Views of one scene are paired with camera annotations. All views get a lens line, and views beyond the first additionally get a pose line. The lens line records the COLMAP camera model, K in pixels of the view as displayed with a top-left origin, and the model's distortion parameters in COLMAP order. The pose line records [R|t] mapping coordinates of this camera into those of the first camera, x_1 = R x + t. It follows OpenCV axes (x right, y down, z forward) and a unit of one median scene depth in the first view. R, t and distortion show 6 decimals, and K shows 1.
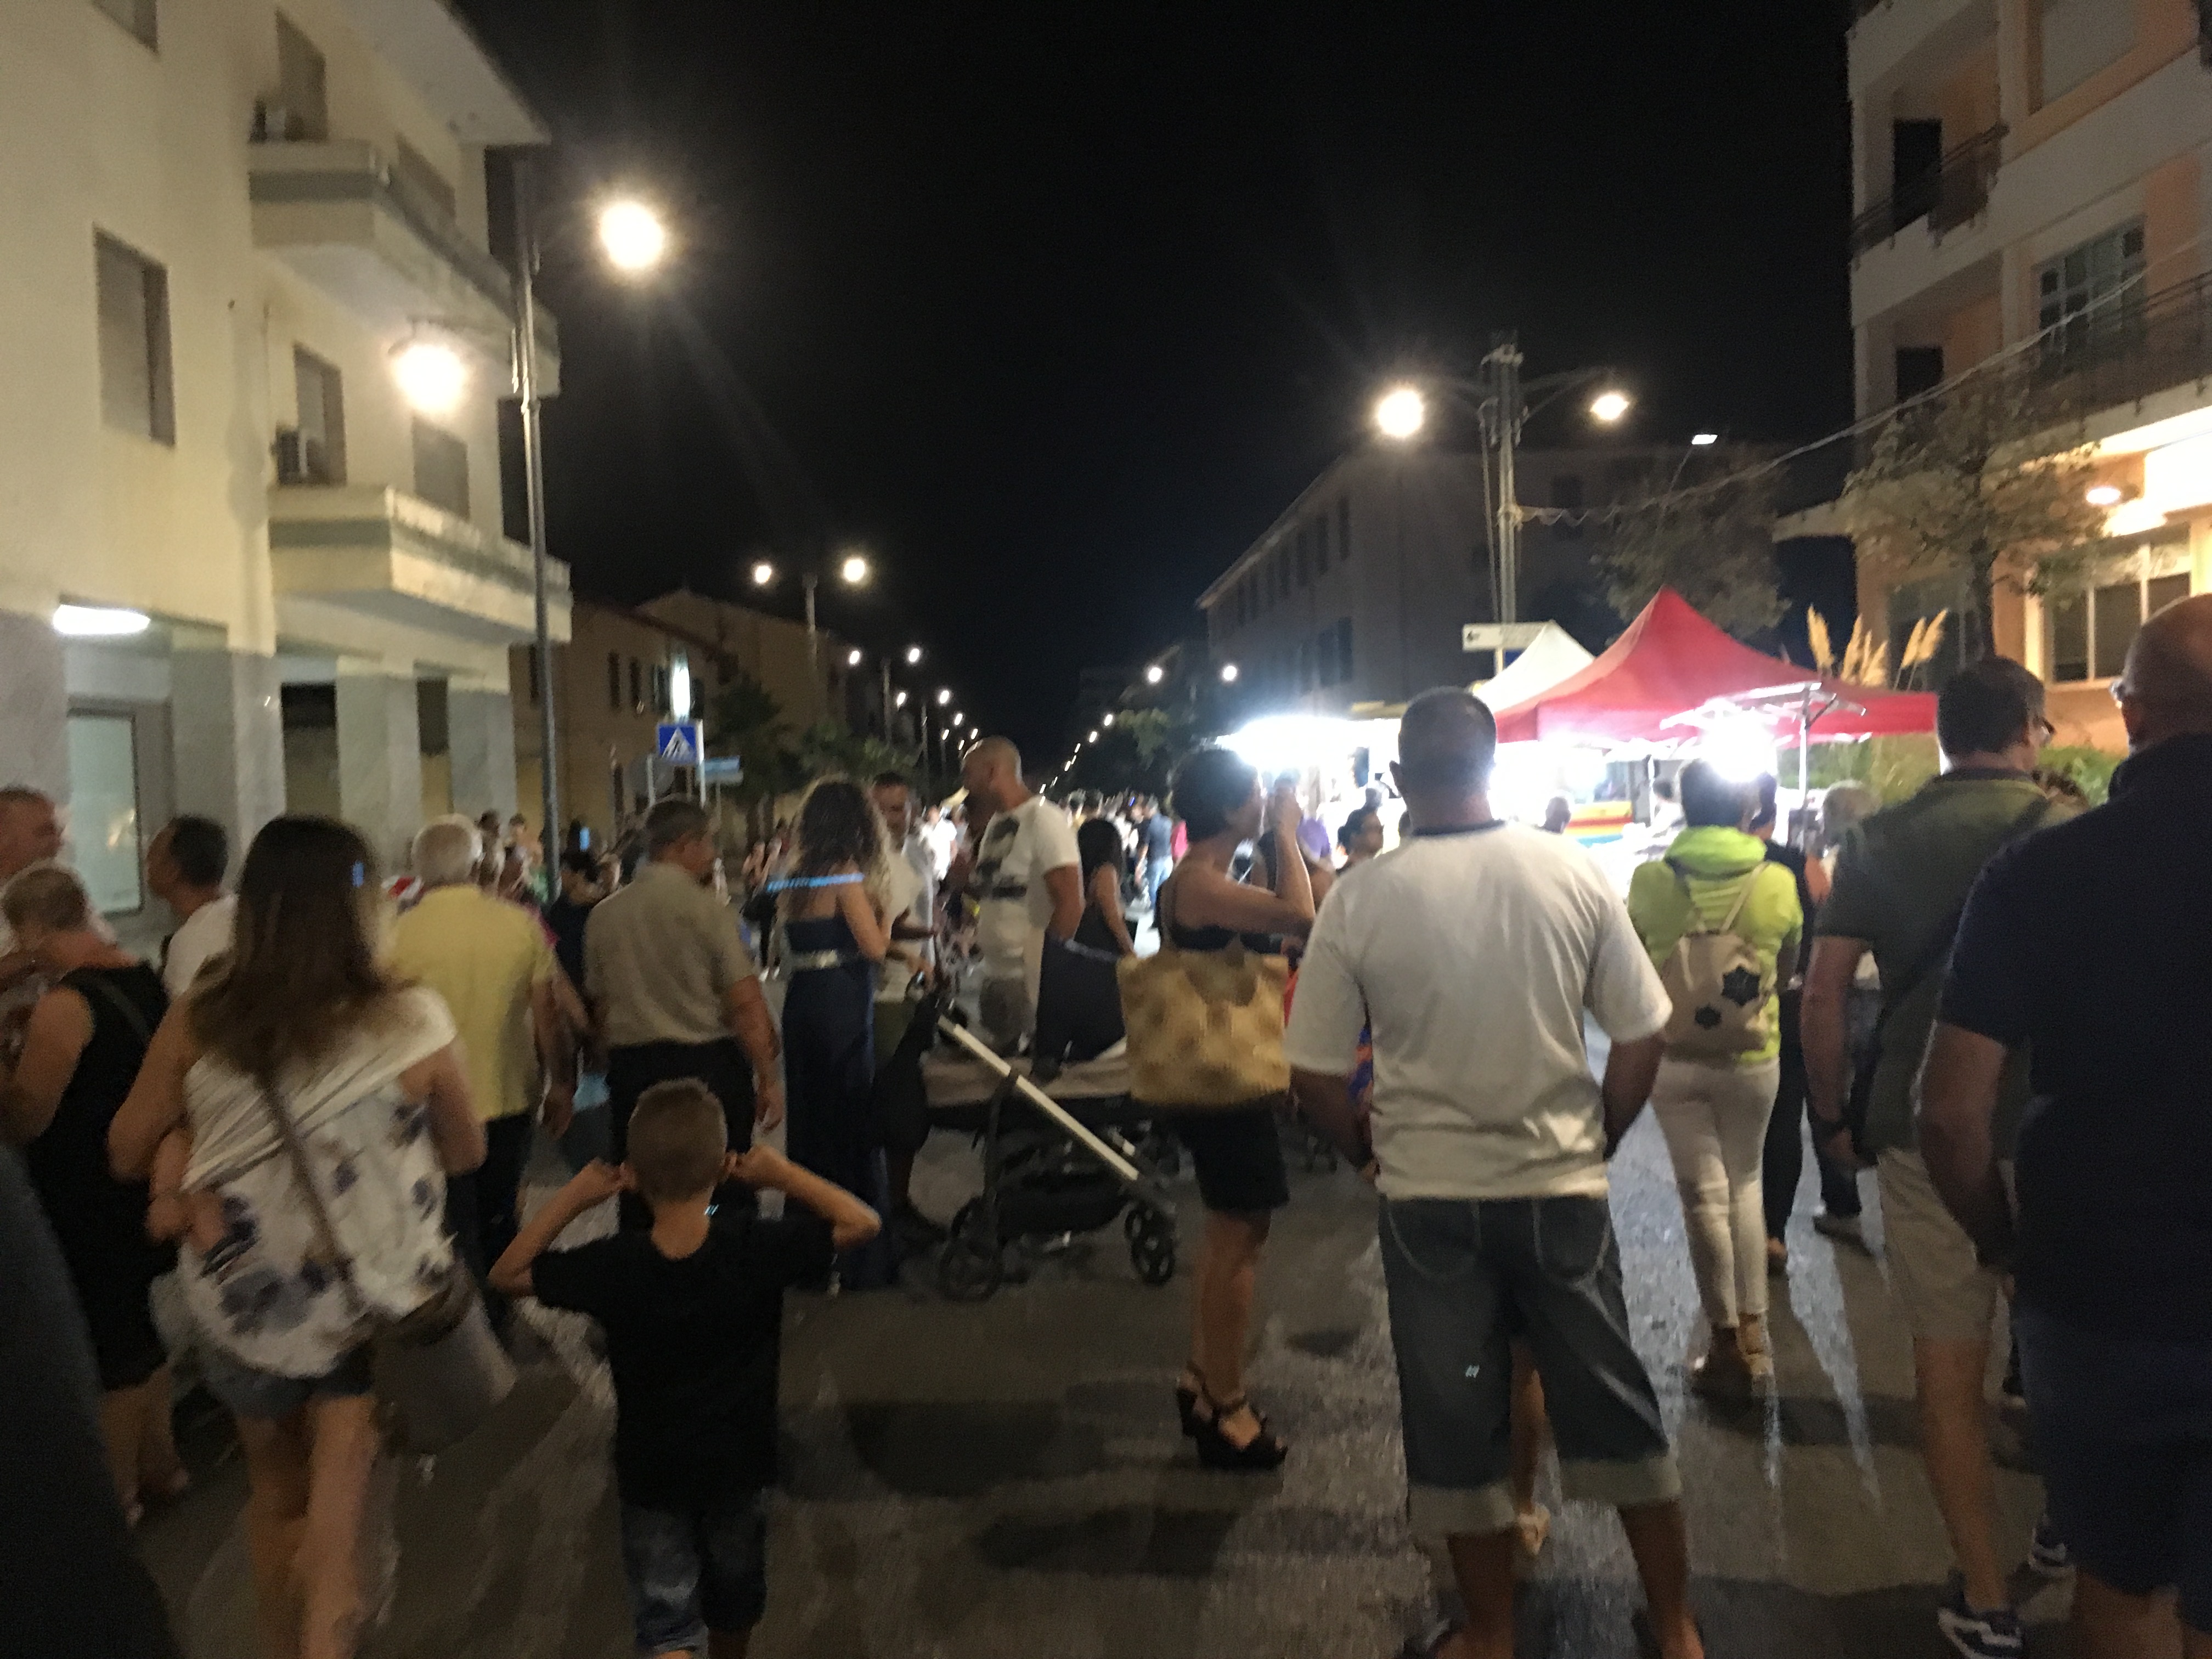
lens RADIAL K [[2012.4, 0, 1048.1], [0, 2012.4, 831.1], [0, 0, 1]] dist [-0.001742, -0.006426]
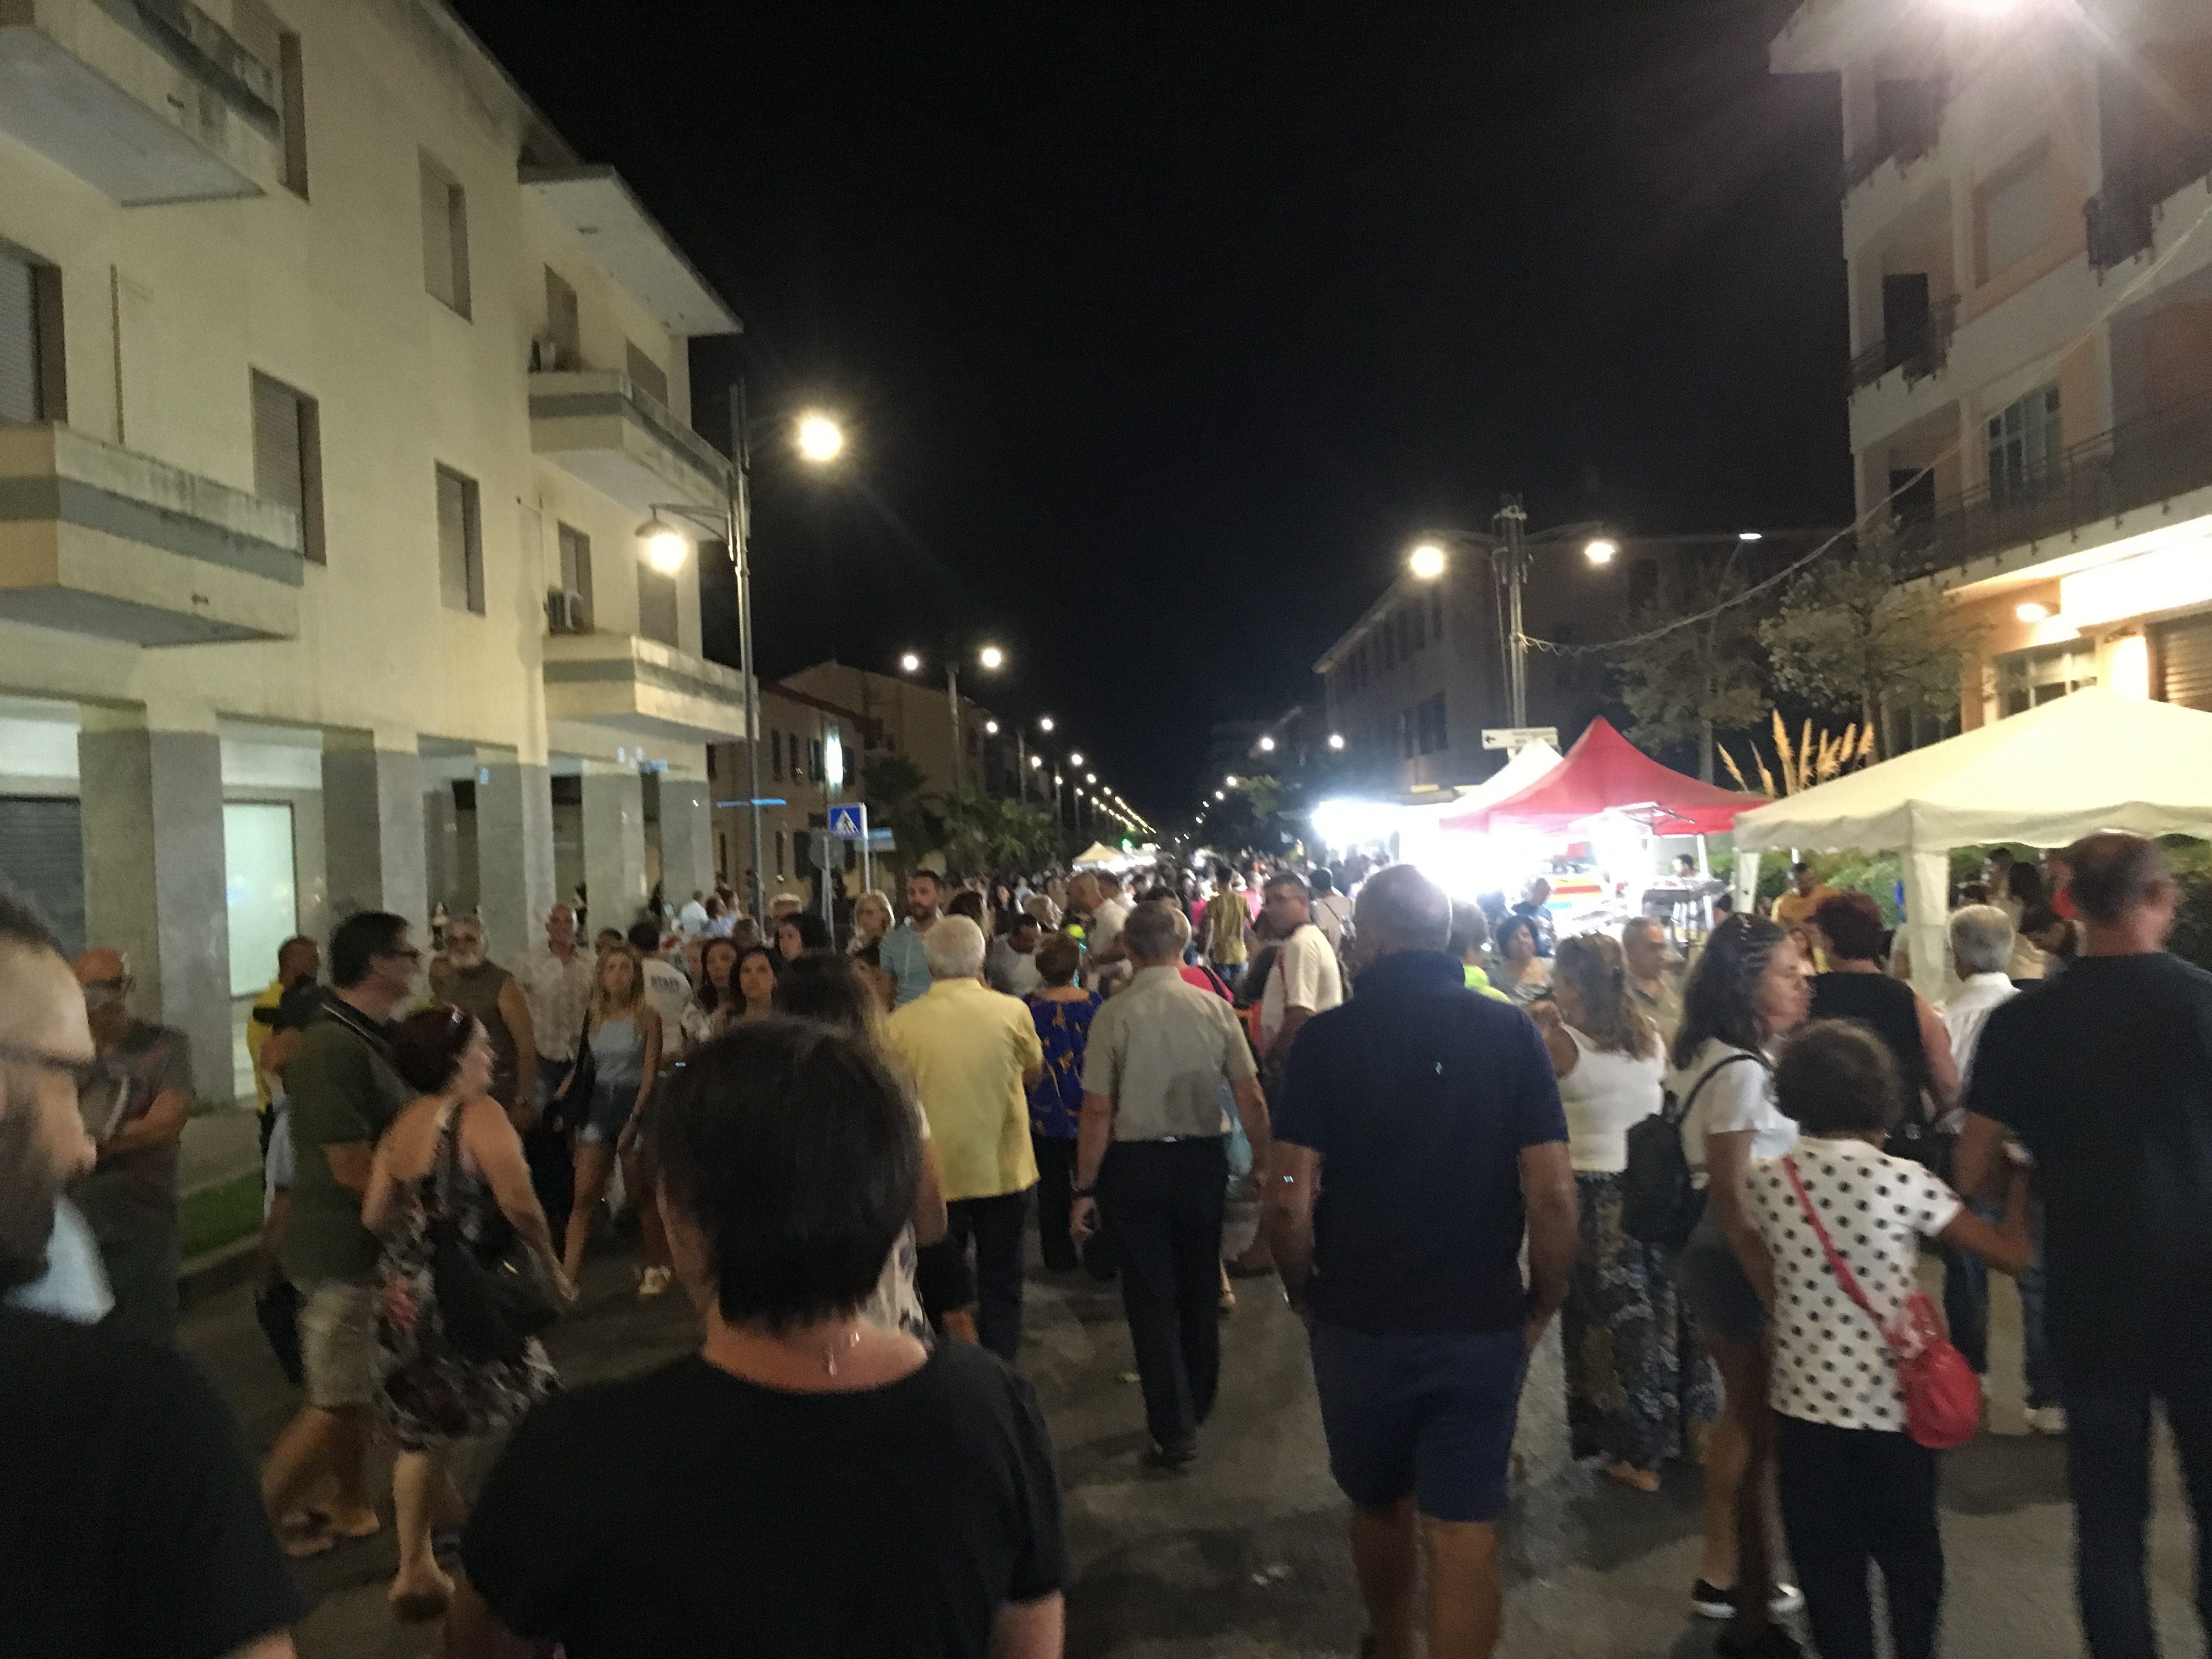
lens RADIAL K [[2012.4, 0, 1048.1], [0, 2012.4, 831.1], [0, 0, 1]] dist [-0.001742, -0.006426]
pose [[0.997648, -0.006632, -0.068225, 0.021305], [0.004911, 0.999666, -0.025361, -0.008733], [0.068370, 0.024966, 0.997348, -0.222667]]
